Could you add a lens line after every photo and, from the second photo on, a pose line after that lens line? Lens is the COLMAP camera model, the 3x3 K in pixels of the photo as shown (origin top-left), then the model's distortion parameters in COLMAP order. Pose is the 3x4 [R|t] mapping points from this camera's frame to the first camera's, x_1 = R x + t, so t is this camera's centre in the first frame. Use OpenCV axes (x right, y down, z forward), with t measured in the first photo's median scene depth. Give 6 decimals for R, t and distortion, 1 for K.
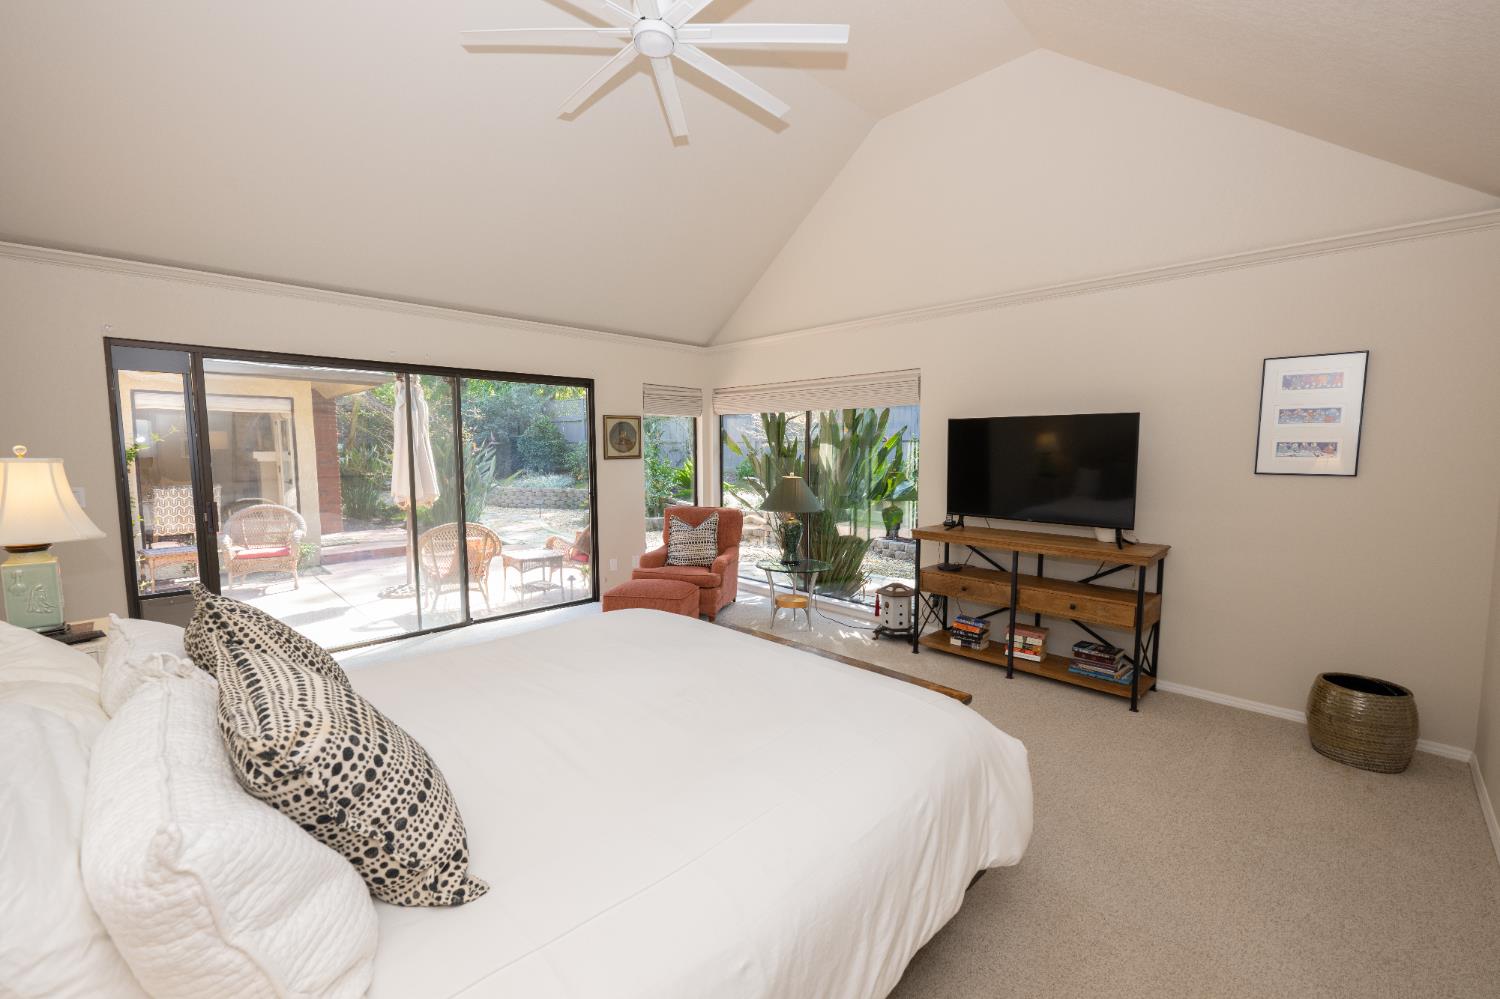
lens RADIAL K [[621.9, 0, 750.0], [0, 621.9, 499.5], [0, 0, 1]] dist [0.001259, 0.000133]
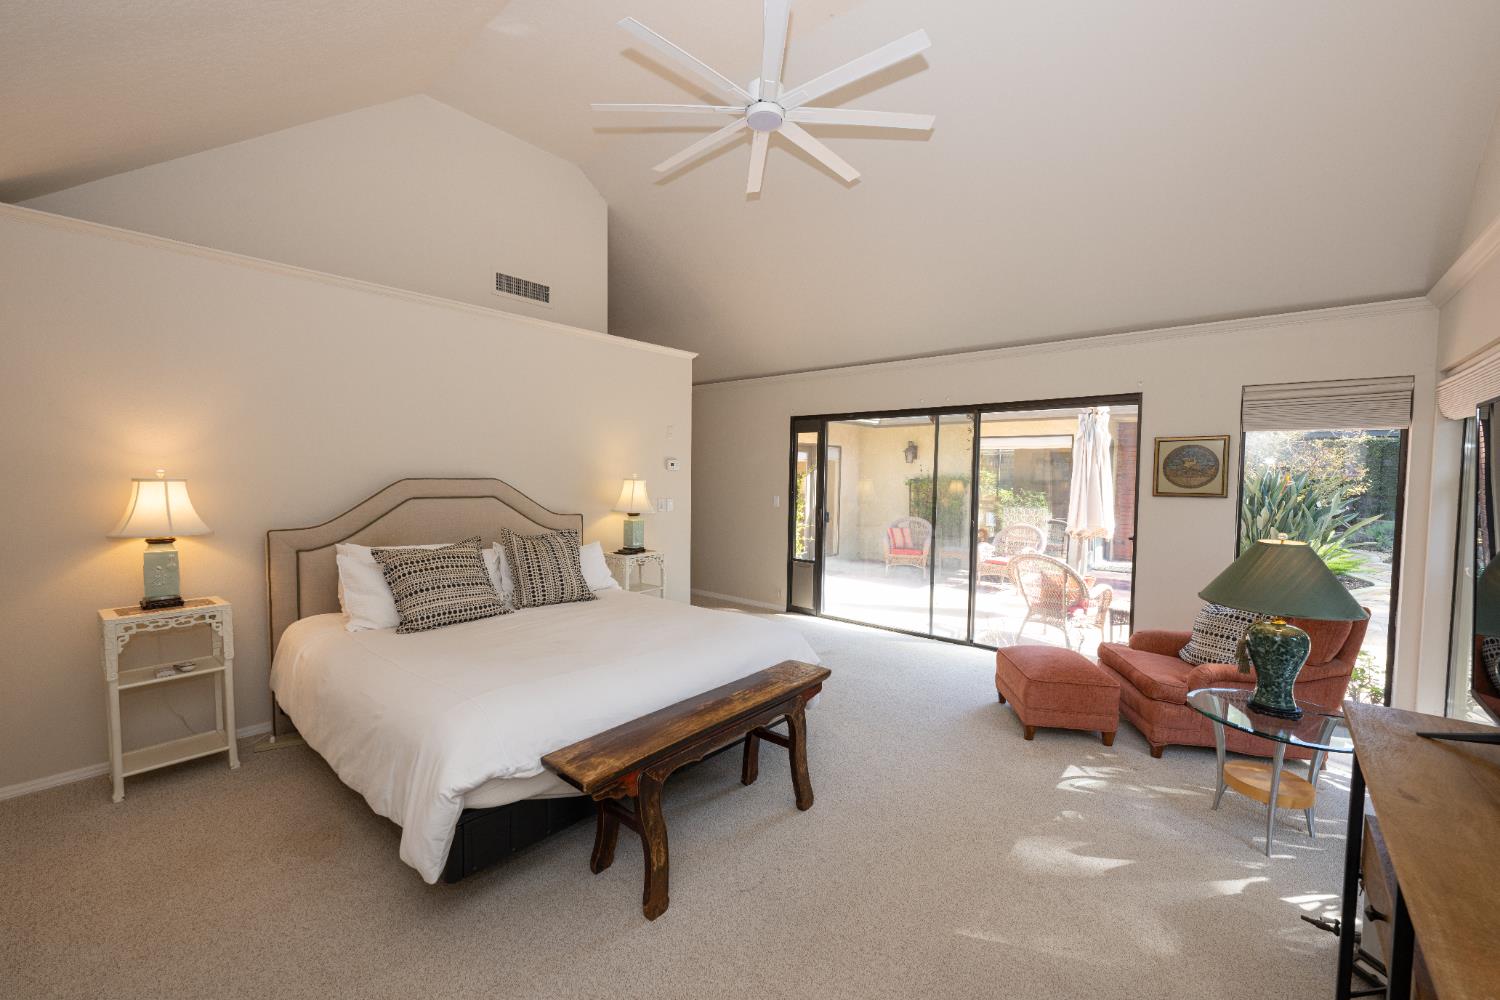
lens RADIAL K [[602.0, 0, 750.0], [0, 602.0, 500.0], [0, 0, 1]] dist [-0.000365, -0.000054]
pose [[0.085349, 0.046931, -0.995245, 0.464685], [-0.091235, 0.995062, 0.039099, -0.044633], [0.992165, 0.087464, 0.089209, 0.455867]]
